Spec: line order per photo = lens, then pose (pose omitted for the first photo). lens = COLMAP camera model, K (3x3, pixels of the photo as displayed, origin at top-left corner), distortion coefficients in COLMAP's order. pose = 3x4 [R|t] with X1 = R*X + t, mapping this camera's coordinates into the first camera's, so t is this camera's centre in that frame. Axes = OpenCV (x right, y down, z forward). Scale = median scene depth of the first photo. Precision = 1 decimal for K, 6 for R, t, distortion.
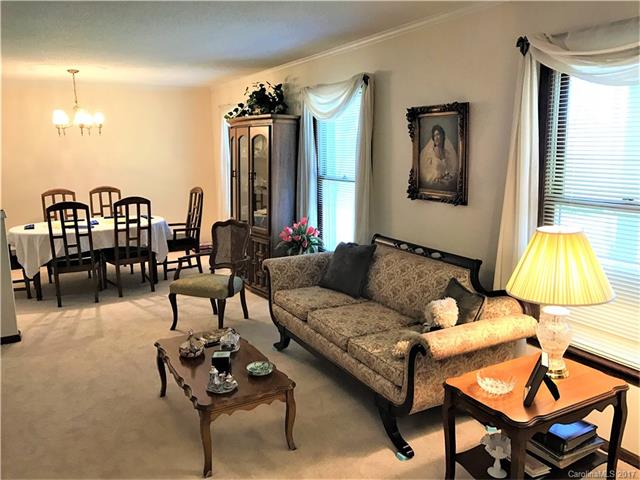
lens RADIAL K [[523.0, 0, 320.6], [0, 523.0, 238.5], [0, 0, 1]] dist [0.035148, -0.023635]
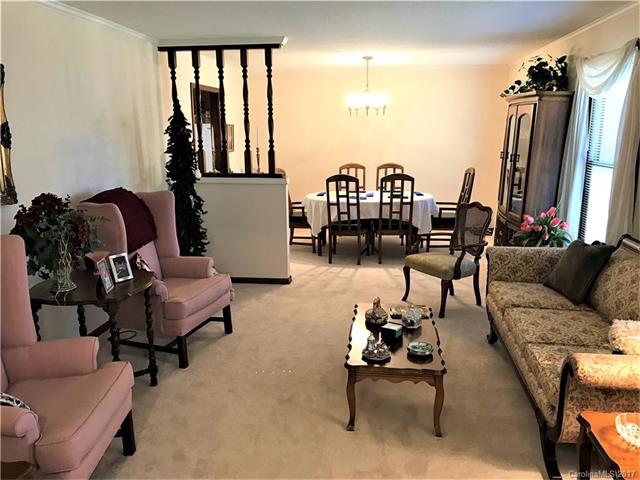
lens RADIAL K [[523.0, 0, 322.4], [0, 523.0, 240.5], [0, 0, 1]] dist [0.035148, -0.023635]
pose [[0.814099, 0.131539, -0.565632, 0.150546], [-0.106481, 0.991307, 0.077276, -0.009785], [0.570880, -0.002681, 0.821029, 0.030773]]
